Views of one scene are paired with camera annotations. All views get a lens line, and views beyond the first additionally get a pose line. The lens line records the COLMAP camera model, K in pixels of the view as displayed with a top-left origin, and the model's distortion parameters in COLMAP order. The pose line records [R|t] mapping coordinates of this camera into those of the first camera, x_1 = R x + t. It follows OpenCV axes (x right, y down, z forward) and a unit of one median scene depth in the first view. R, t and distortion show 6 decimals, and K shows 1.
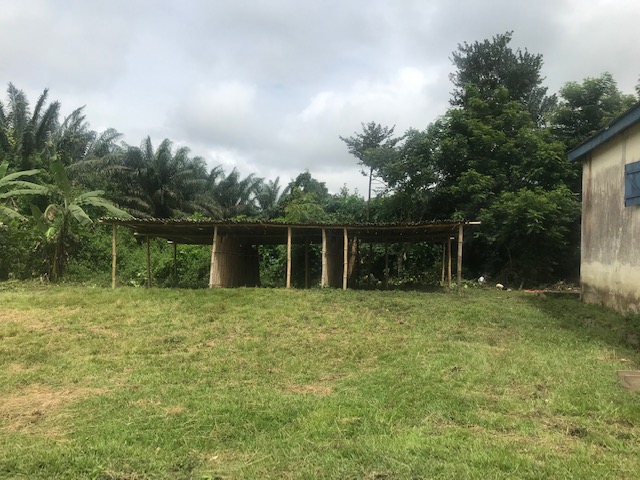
lens RADIAL K [[512.5, 0, 320.0], [0, 512.5, 240.0], [0, 0, 1]] dist [-0.004317, -0.001463]
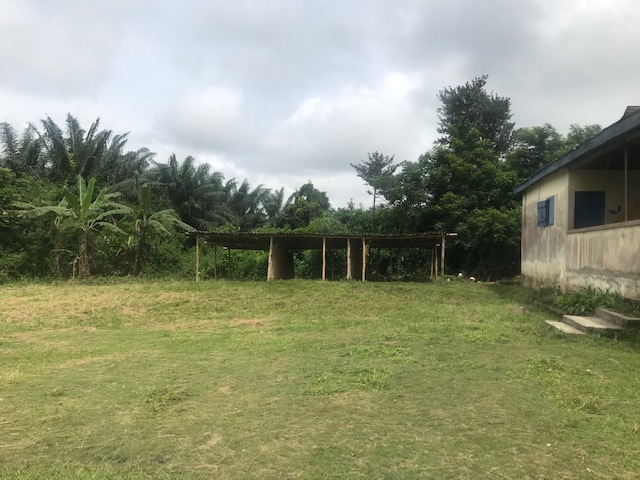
lens RADIAL K [[534.9, 0, 320.0], [0, 534.9, 240.0], [0, 0, 1]] dist [0.002159, 0.000525]
pose [[0.999655, -0.003100, 0.026094, -0.072495], [0.003264, 0.999975, -0.006258, -0.005881], [-0.026074, 0.006341, 0.999640, -0.320035]]
